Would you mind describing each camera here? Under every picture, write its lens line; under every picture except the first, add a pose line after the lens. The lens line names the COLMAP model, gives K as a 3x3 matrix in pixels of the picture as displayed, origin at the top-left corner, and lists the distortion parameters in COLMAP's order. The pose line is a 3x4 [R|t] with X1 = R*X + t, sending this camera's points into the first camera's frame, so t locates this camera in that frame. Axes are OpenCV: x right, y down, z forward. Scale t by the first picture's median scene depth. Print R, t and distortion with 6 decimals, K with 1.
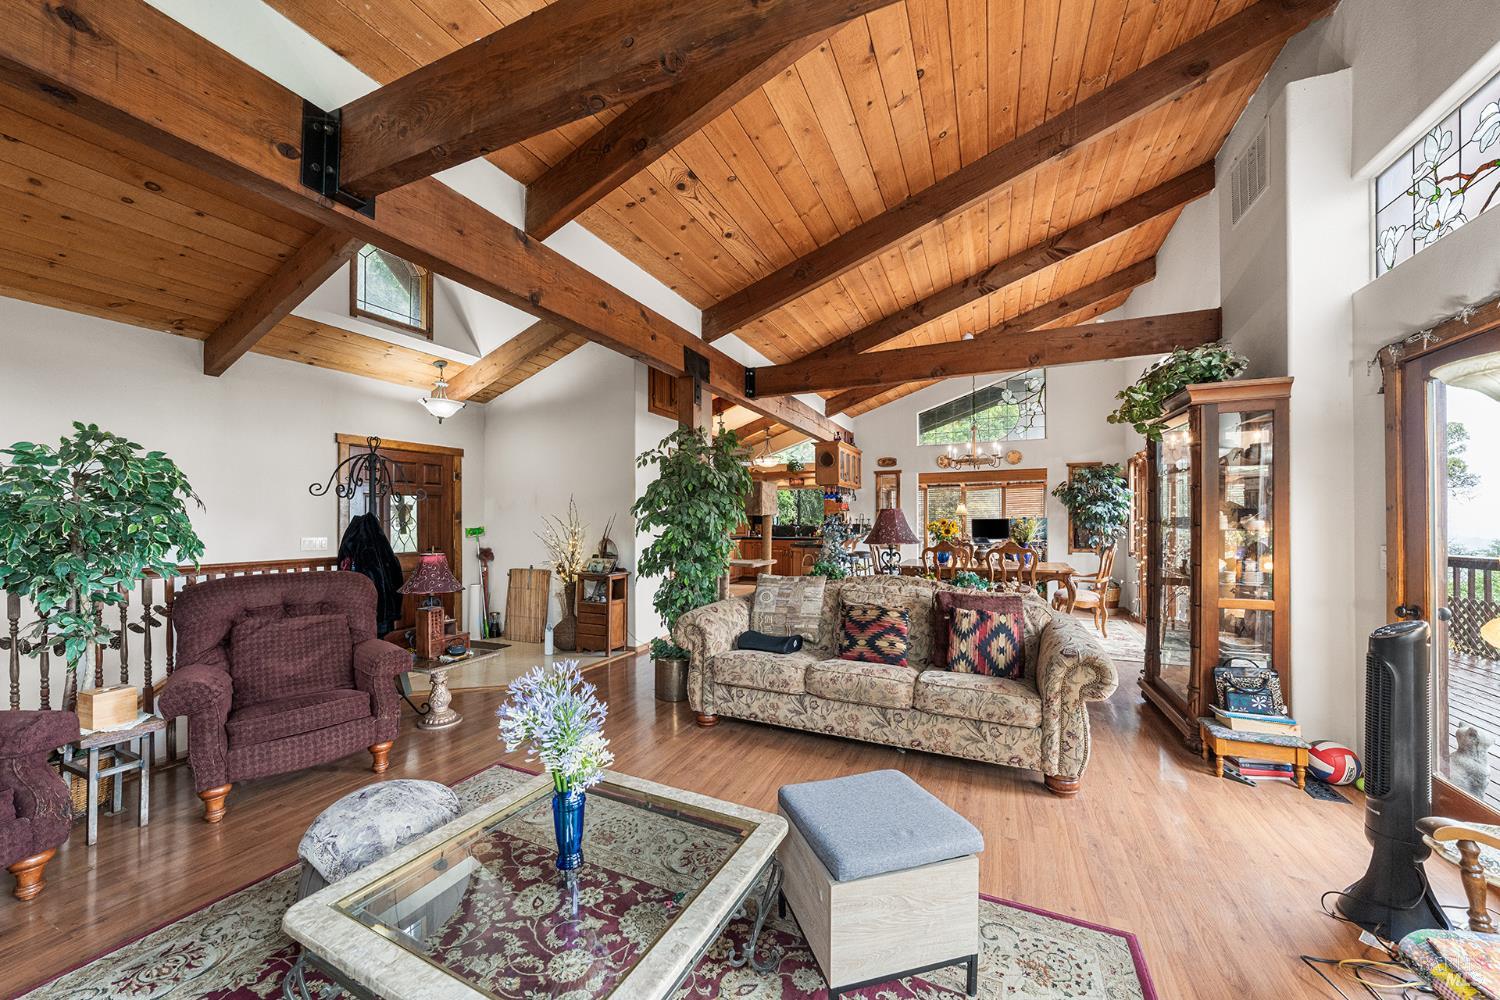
lens RADIAL K [[547.1, 0, 744.0], [0, 547.1, 517.0], [0, 0, 1]] dist [-0.001072, 0.000025]
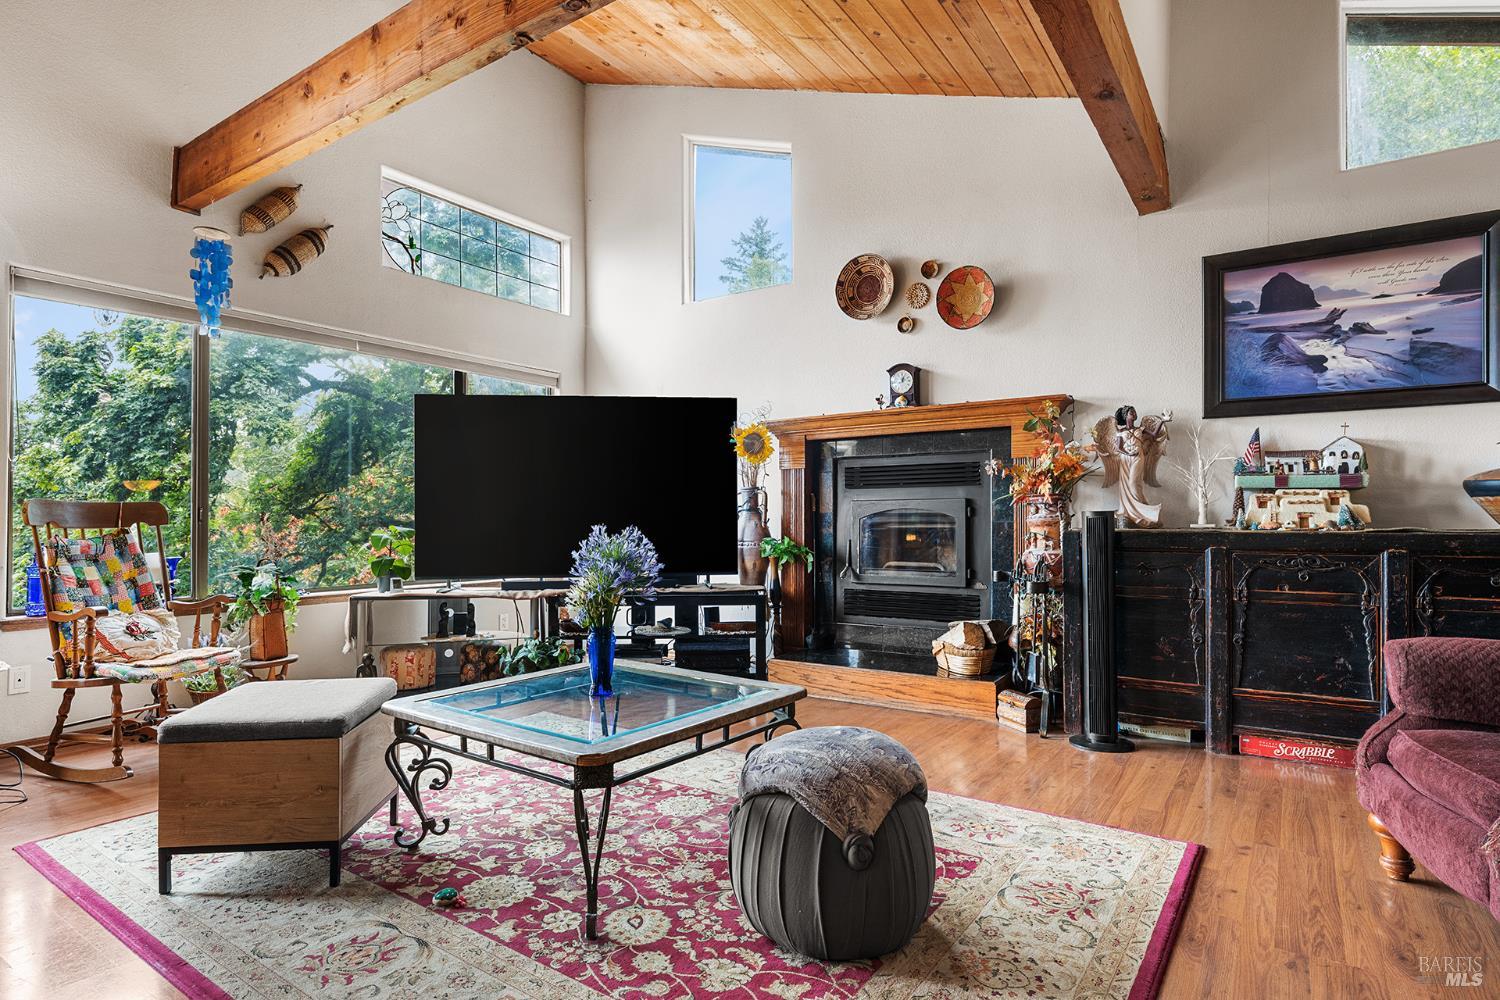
lens RADIAL K [[794.1, 0, 757.3], [0, 794.1, 511.2], [0, 0, 1]] dist [0.005919, -0.000507]
pose [[-0.986319, 0.010293, 0.164528, -0.334585], [0.008379, 0.999889, -0.012320, 0.099113], [-0.164636, -0.010772, -0.986296, 0.942929]]
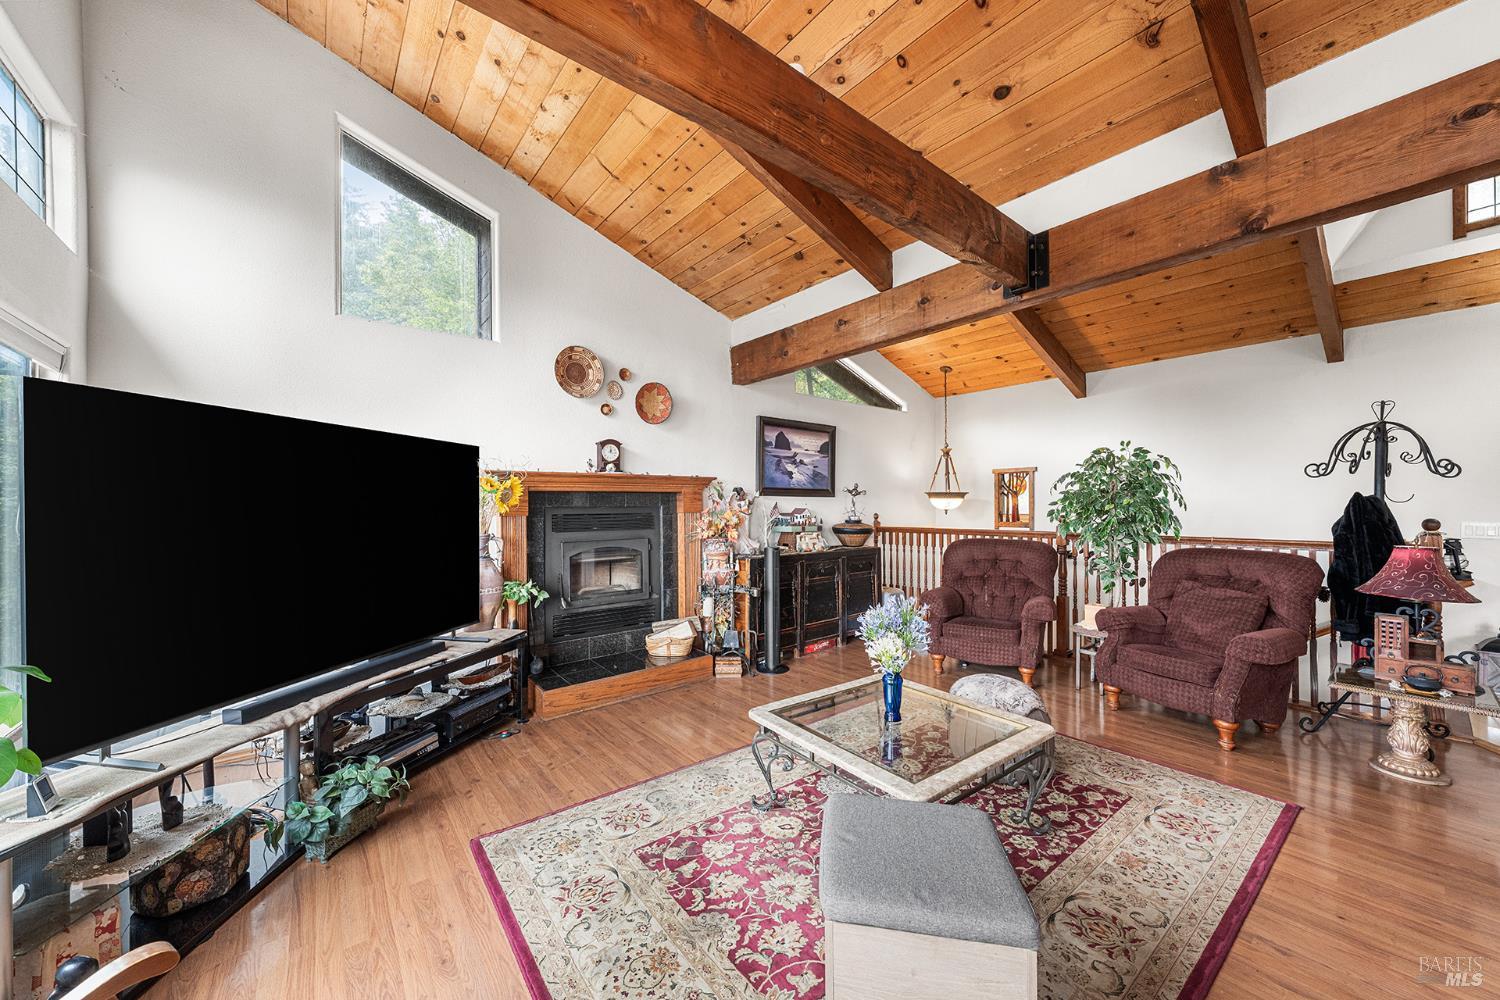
lens RADIAL K [[540.3, 0, 752.4], [0, 540.3, 503.4], [0, 0, 1]] dist [-0.003458, 0.000035]
pose [[-0.447681, 0.004310, -0.894183, 0.460977], [0.008956, 0.999960, 0.000336, -0.000400], [0.894149, -0.007857, -0.447701, 0.489189]]
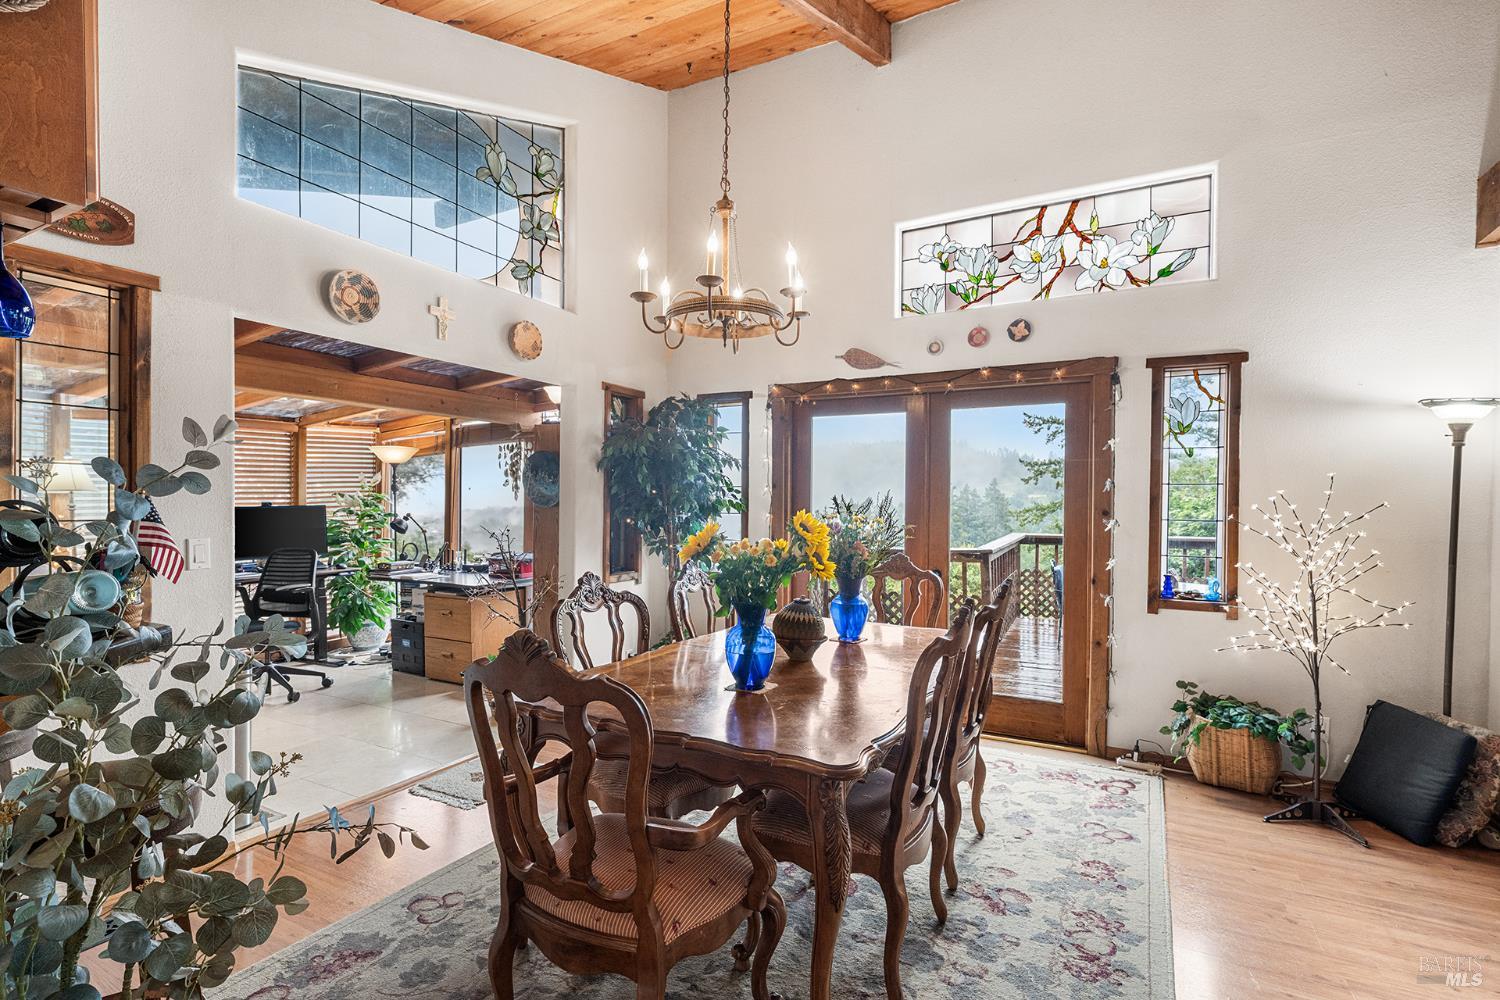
lens RADIAL K [[708.0, 0, 750.8], [0, 708.0, 509.8], [0, 0, 1]] dist [0.002712, -0.000018]
pose [[0.065088, -0.003262, 0.997874, 0.062568], [-0.009885, 0.999943, 0.003914, 0.002192], [-0.997831, -0.010119, 0.065052, 1.700939]]
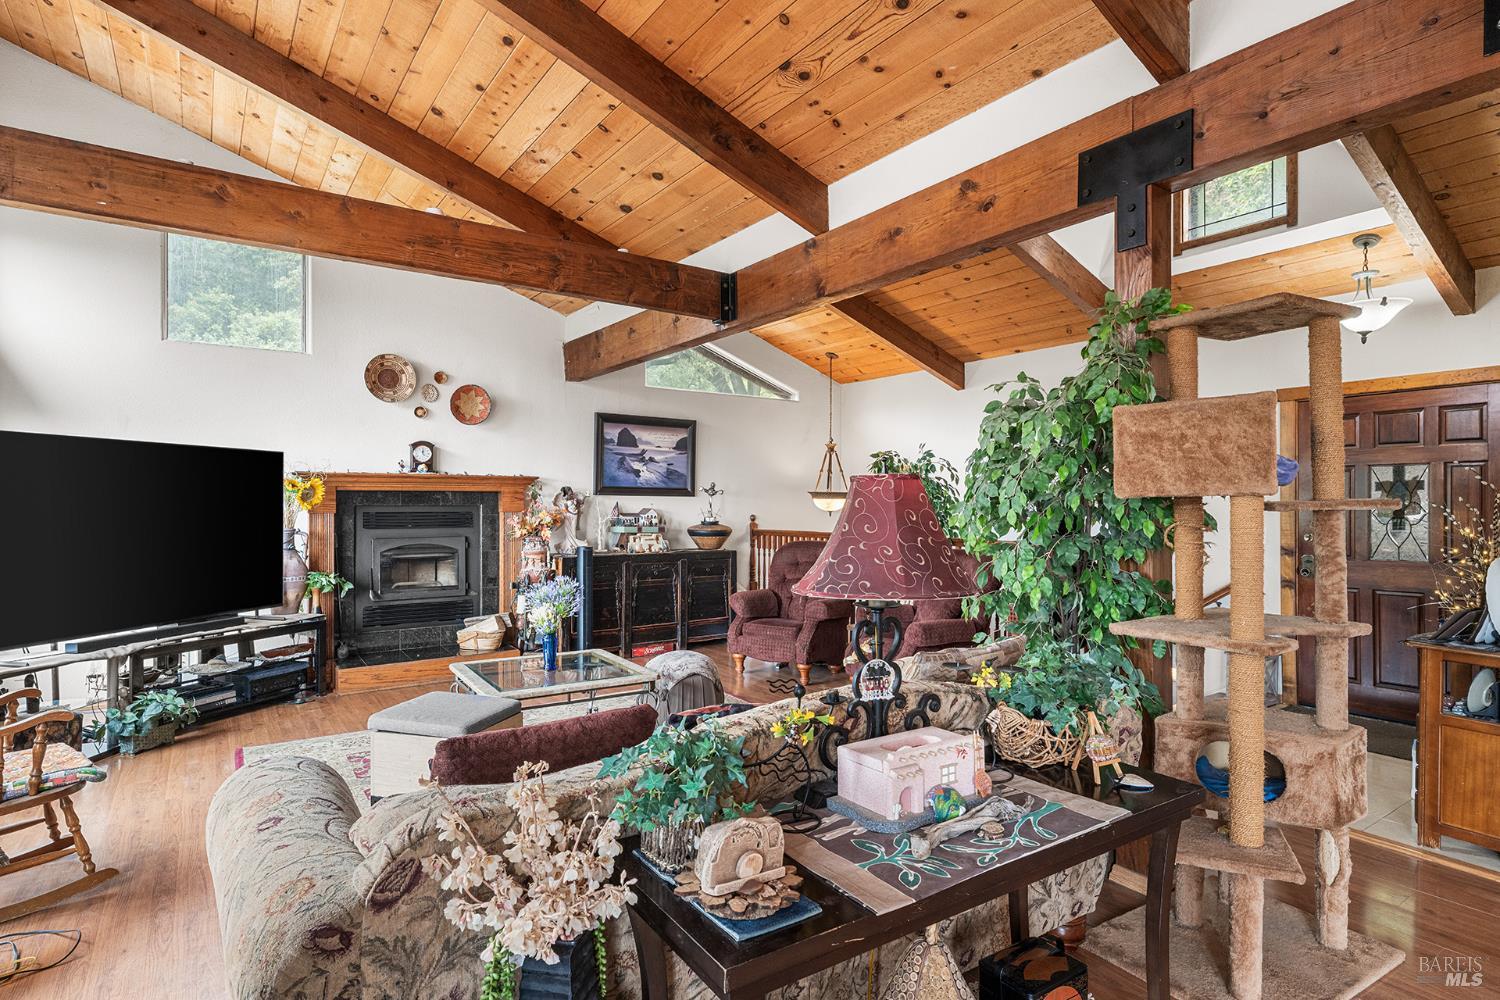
lens RADIAL K [[779.3, 0, 752.6], [0, 779.3, 502.3], [0, 0, 1]] dist [0.003716, 0.000335]
pose [[-0.505076, 0.001640, -0.863073, 0.675335], [0.002164, 0.999997, 0.000634, -0.001893], [0.863072, -0.001547, -0.505078, 1.153256]]
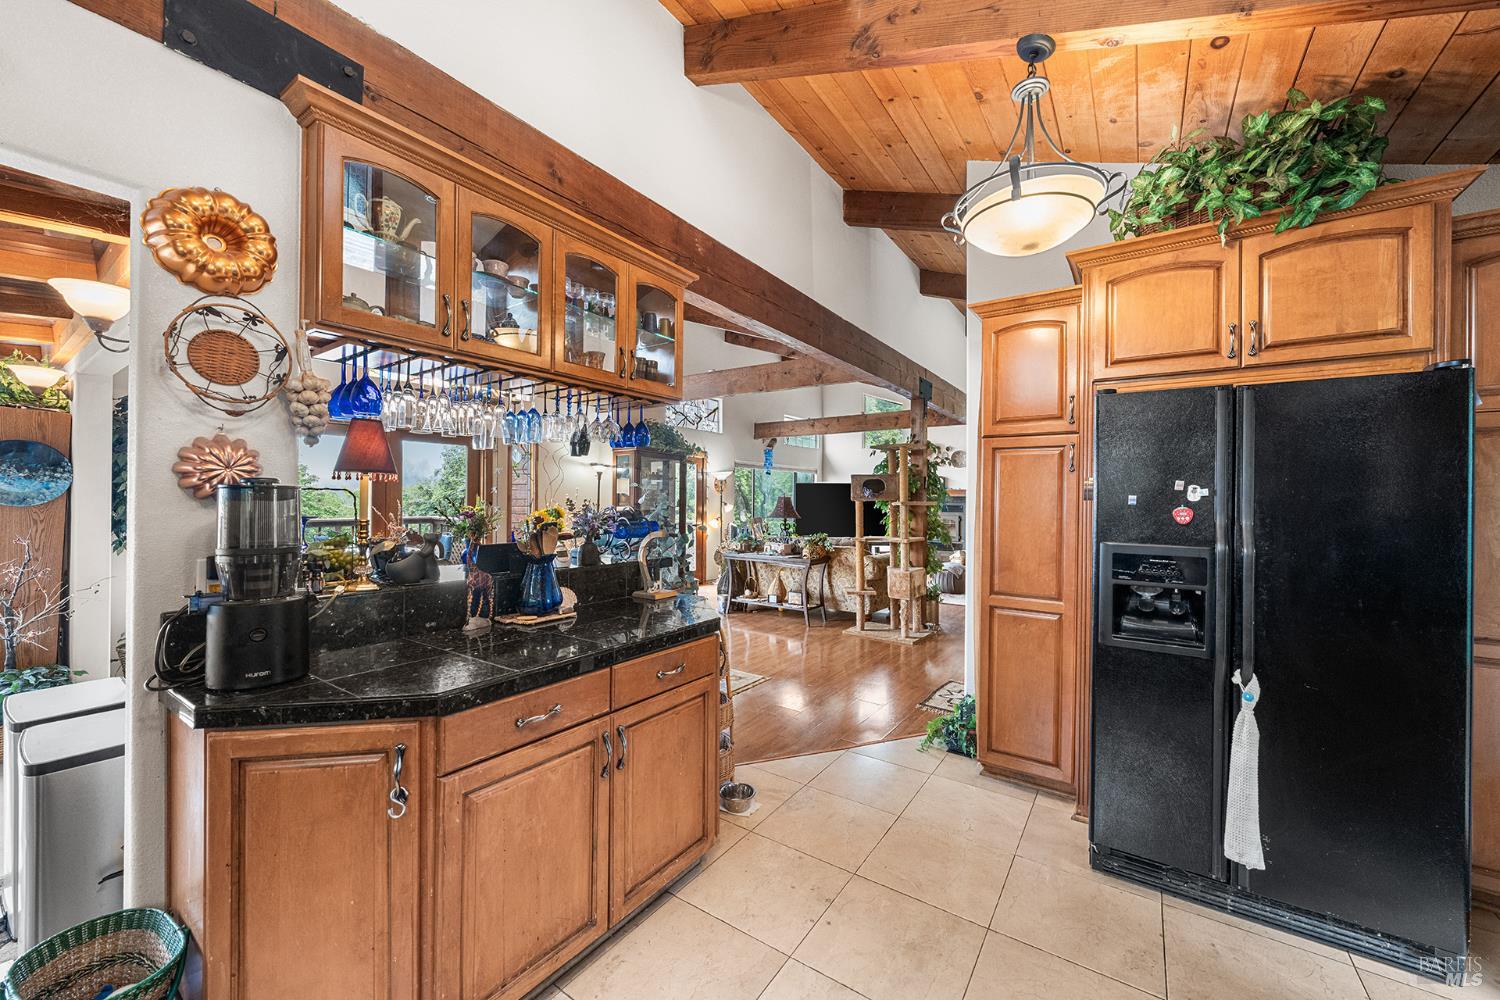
lens RADIAL K [[562.4, 0, 757.2], [0, 562.4, 500.0], [0, 0, 1]] dist [-0.001364, -0.000262]
pose [[-0.985303, -0.002484, 0.170795, 0.061396], [-0.002467, 0.999997, 0.000307, -0.006175], [-0.170795, -0.000119, -0.985307, 2.680633]]
